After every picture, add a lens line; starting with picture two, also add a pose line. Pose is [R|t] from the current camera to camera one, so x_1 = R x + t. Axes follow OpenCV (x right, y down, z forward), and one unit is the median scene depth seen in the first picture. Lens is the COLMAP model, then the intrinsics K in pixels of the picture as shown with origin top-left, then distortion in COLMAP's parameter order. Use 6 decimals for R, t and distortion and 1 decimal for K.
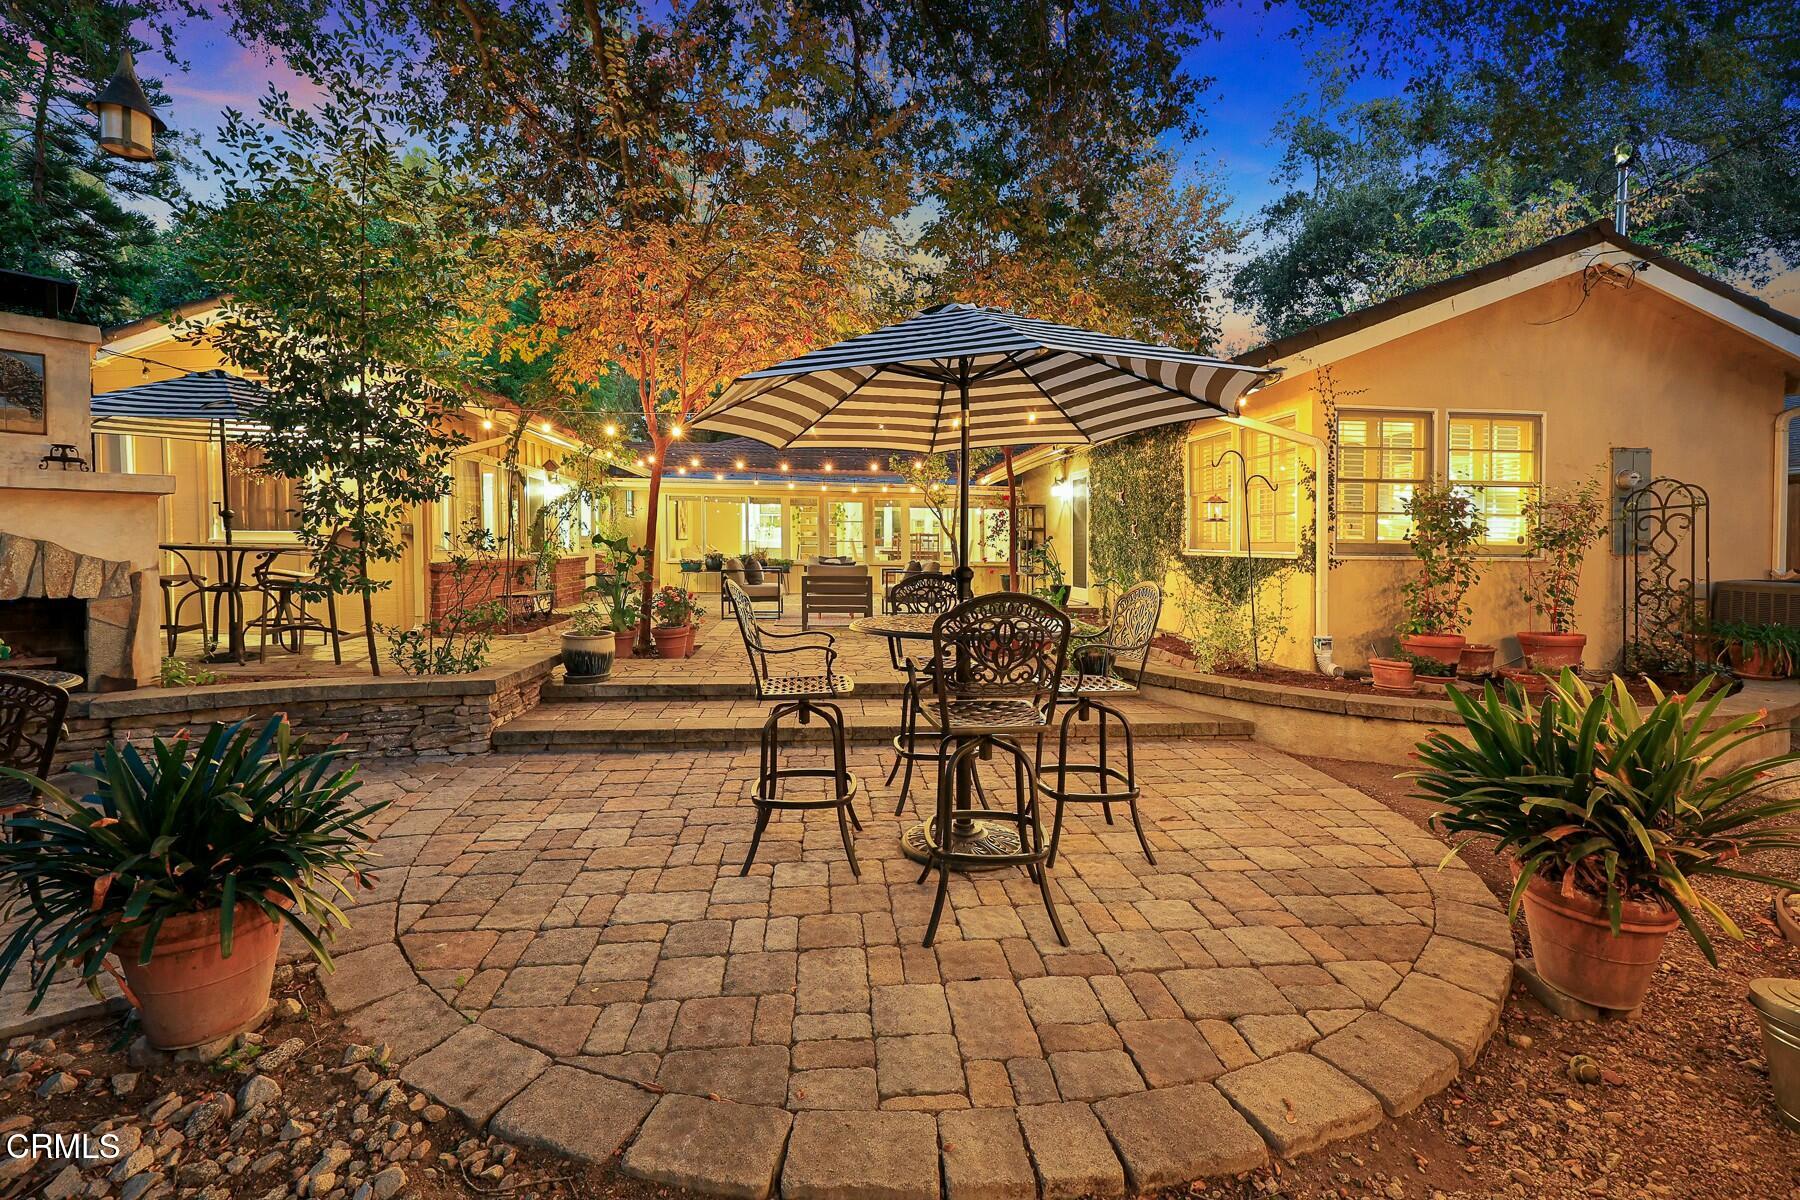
lens RADIAL K [[755.8, 0, 892.3], [0, 755.8, 539.6], [0, 0, 1]] dist [0.001242, 0.000805]
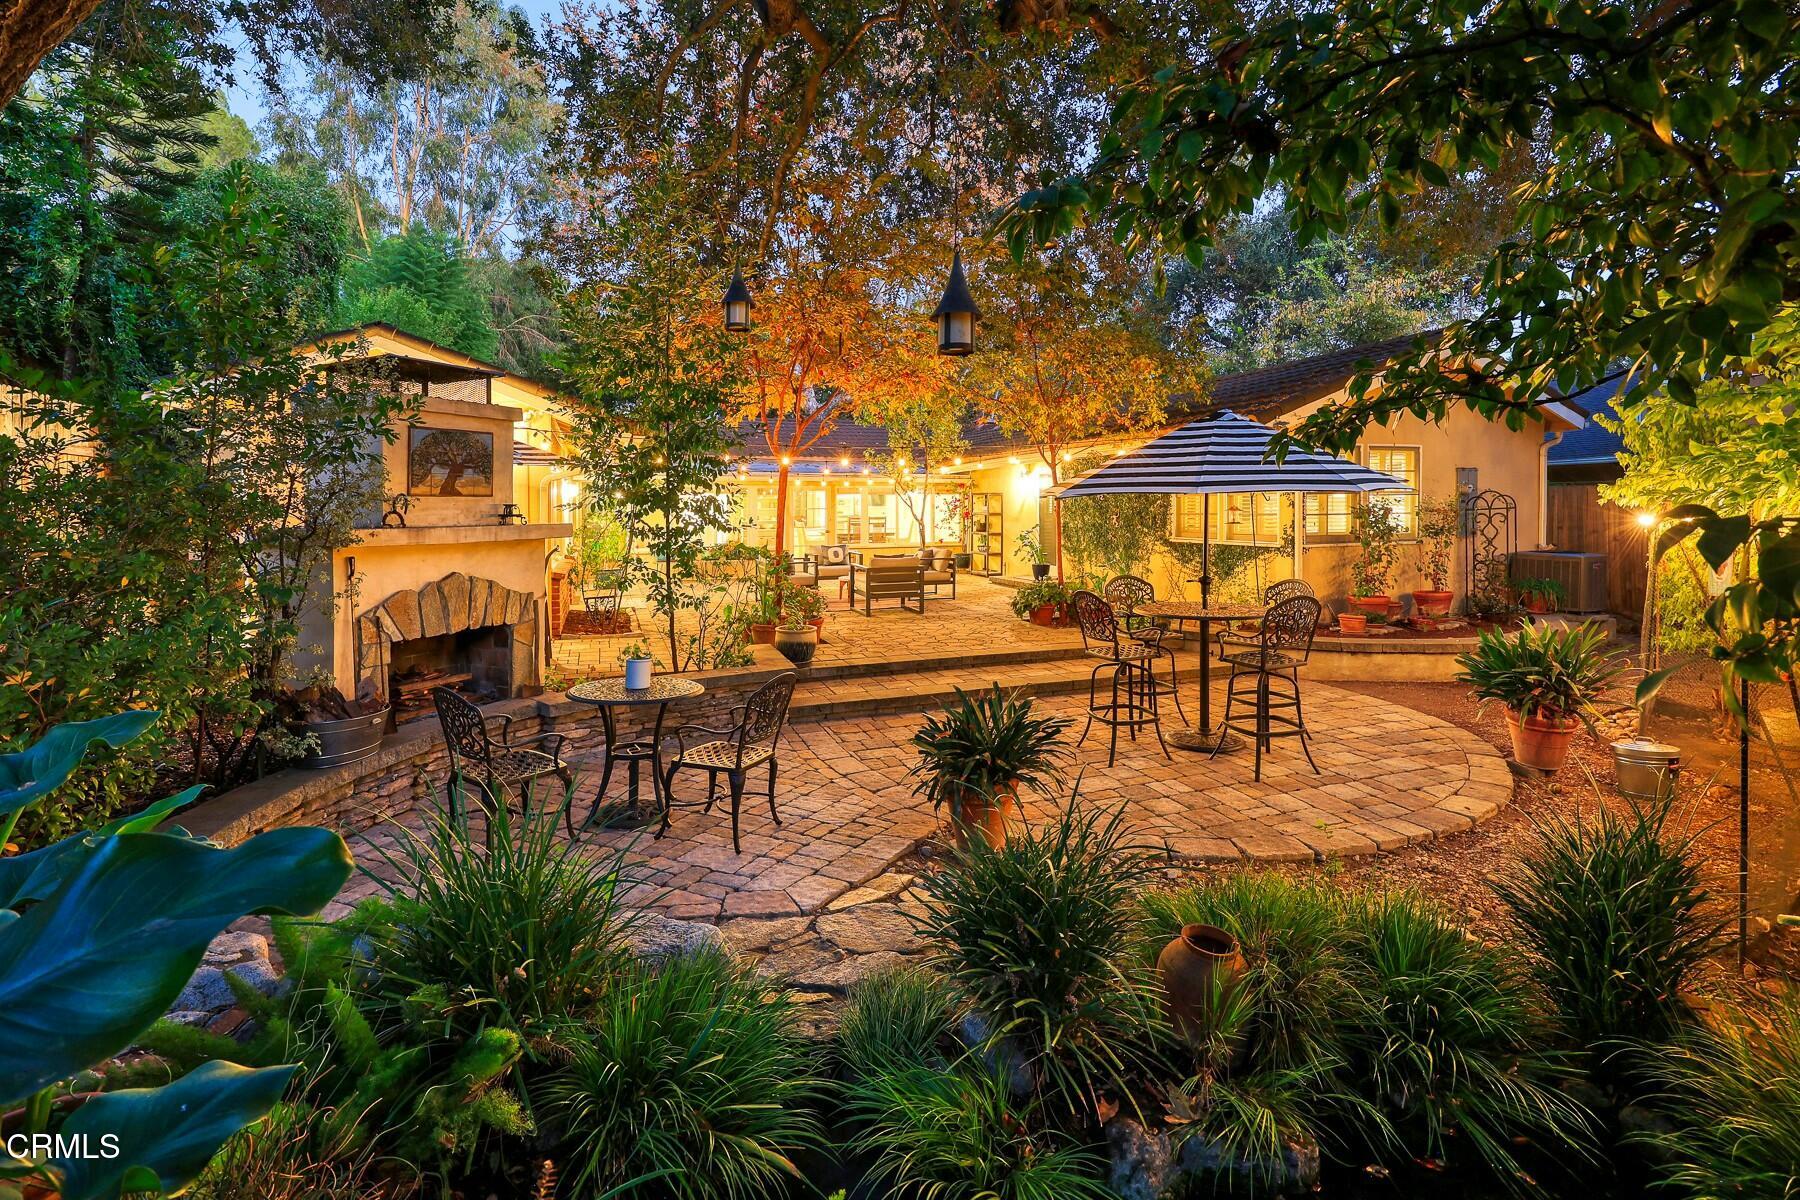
lens RADIAL K [[821.0, 0, 868.9], [0, 821.0, 510.1], [0, 0, 1]] dist [0.007784, -0.000513]
pose [[0.971503, -0.025777, 0.235623, -0.628469], [0.023190, 0.999637, 0.013744, -0.090416], [-0.235892, -0.007888, 0.971747, -0.355835]]
